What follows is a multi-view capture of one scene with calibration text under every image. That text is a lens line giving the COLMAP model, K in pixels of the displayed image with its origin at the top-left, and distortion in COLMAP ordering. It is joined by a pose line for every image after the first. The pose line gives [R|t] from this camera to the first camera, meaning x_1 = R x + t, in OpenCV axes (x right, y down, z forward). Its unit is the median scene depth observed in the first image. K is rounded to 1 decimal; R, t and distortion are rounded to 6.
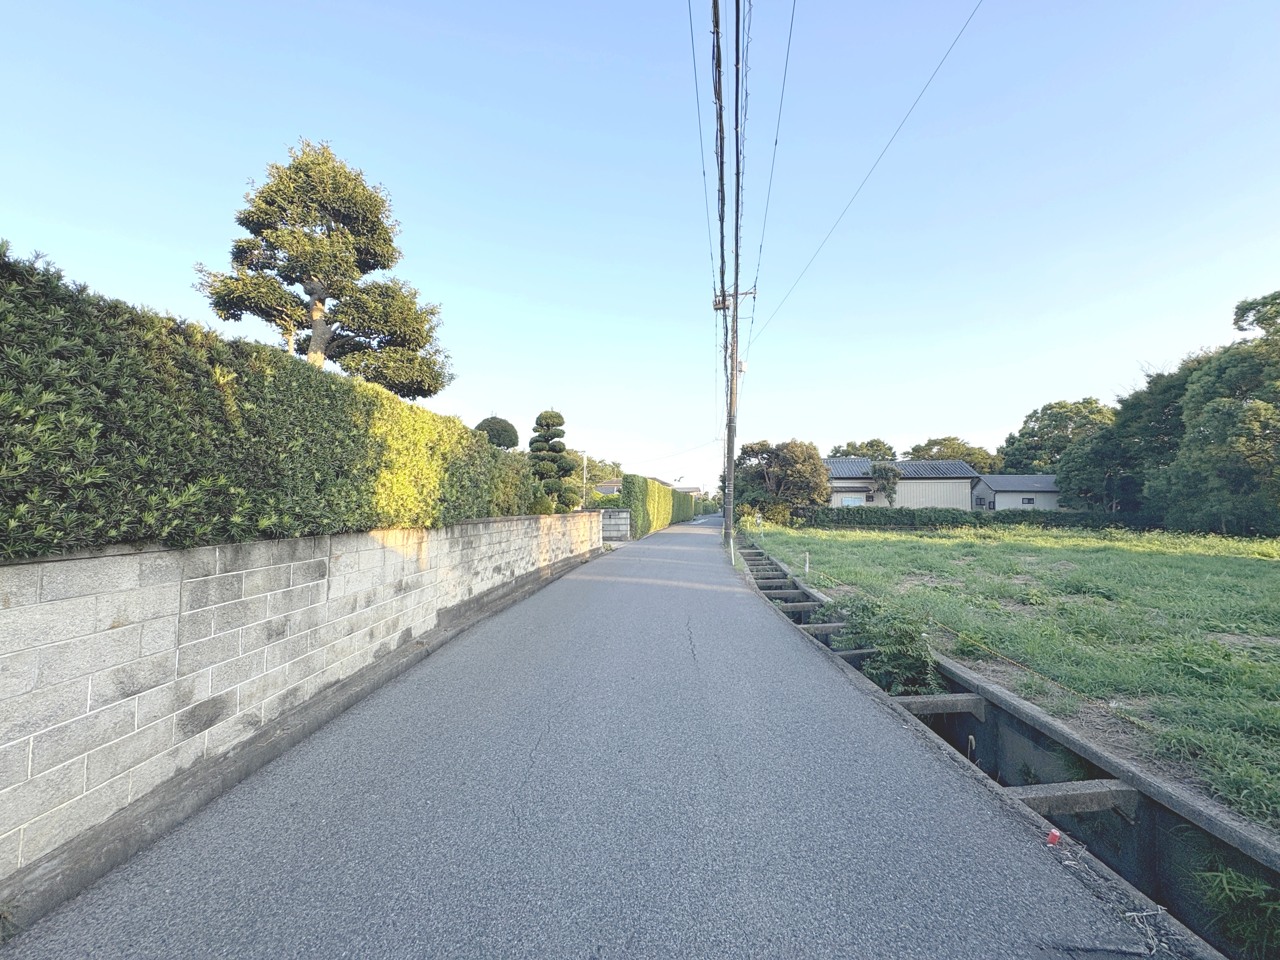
lens RADIAL K [[508.8, 0, 642.0], [0, 508.8, 476.2], [0, 0, 1]] dist [0.000405, 0.000066]
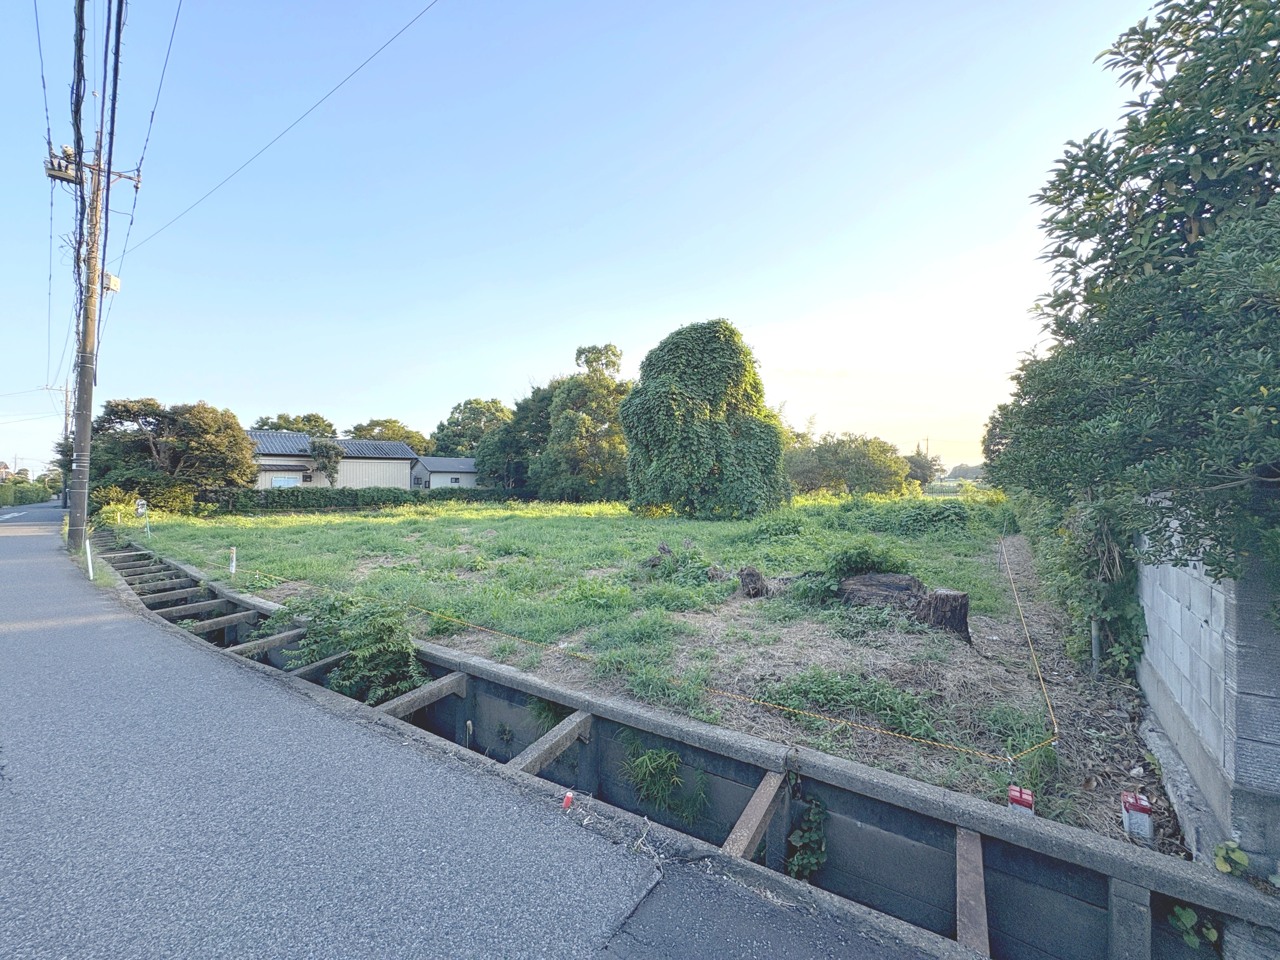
lens RADIAL K [[508.8, 0, 642.0], [0, 508.8, 476.2], [0, 0, 1]] dist [0.000405, 0.000066]
pose [[0.532822, 0.001038, 0.846227, 0.001759], [-0.033750, 0.999230, 0.020025, 0.002701], [-0.845554, -0.039230, 0.532446, 0.030059]]
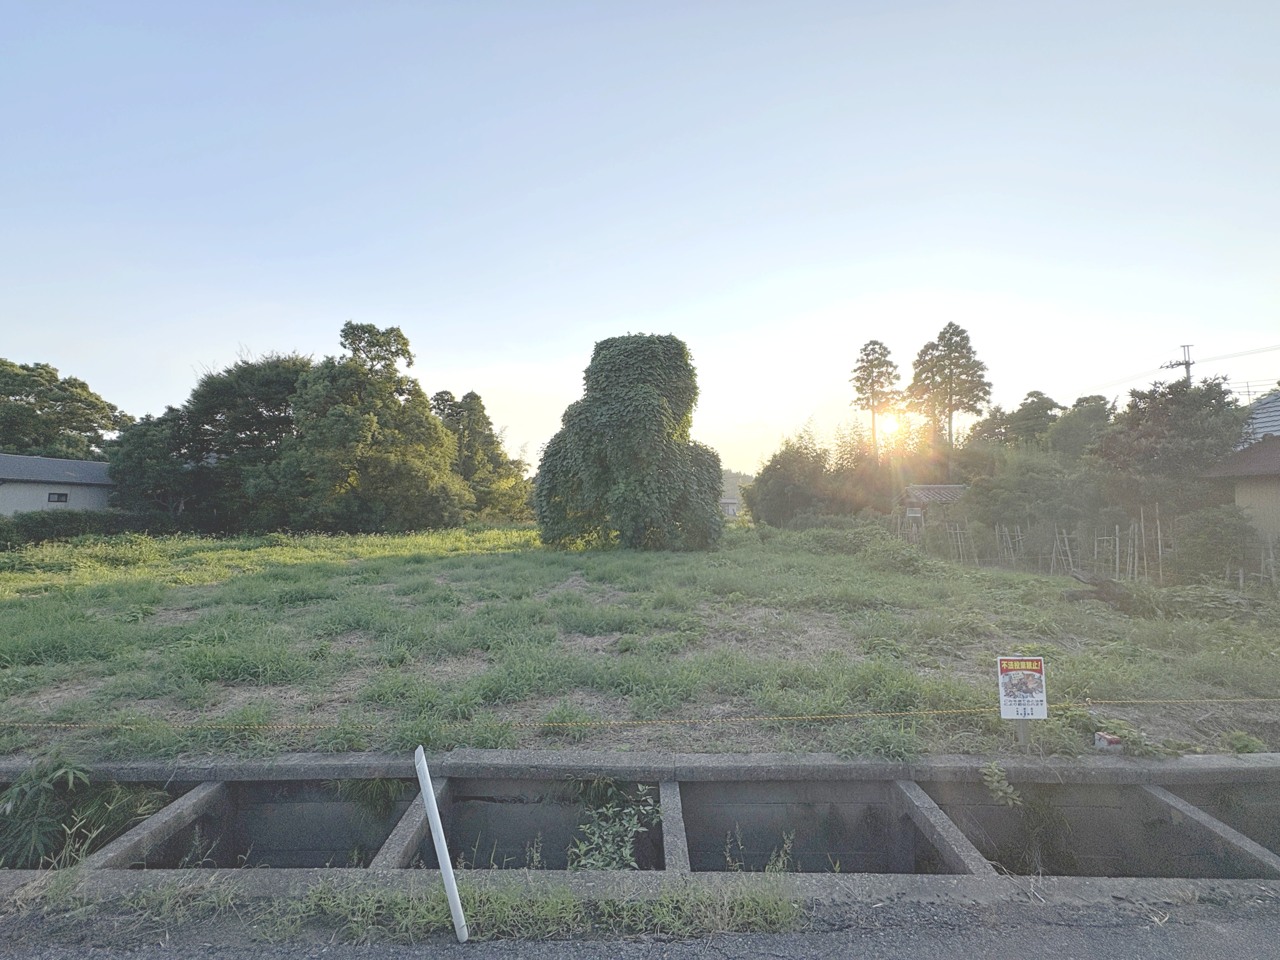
lens RADIAL K [[508.8, 0, 642.0], [0, 508.8, 476.2], [0, 0, 1]] dist [0.000405, 0.000066]
pose [[-0.129138, 0.062902, 0.989630, 0.024584], [-0.062421, 0.995491, -0.071420, 0.034908], [-0.989660, -0.070997, -0.124630, 0.558824]]
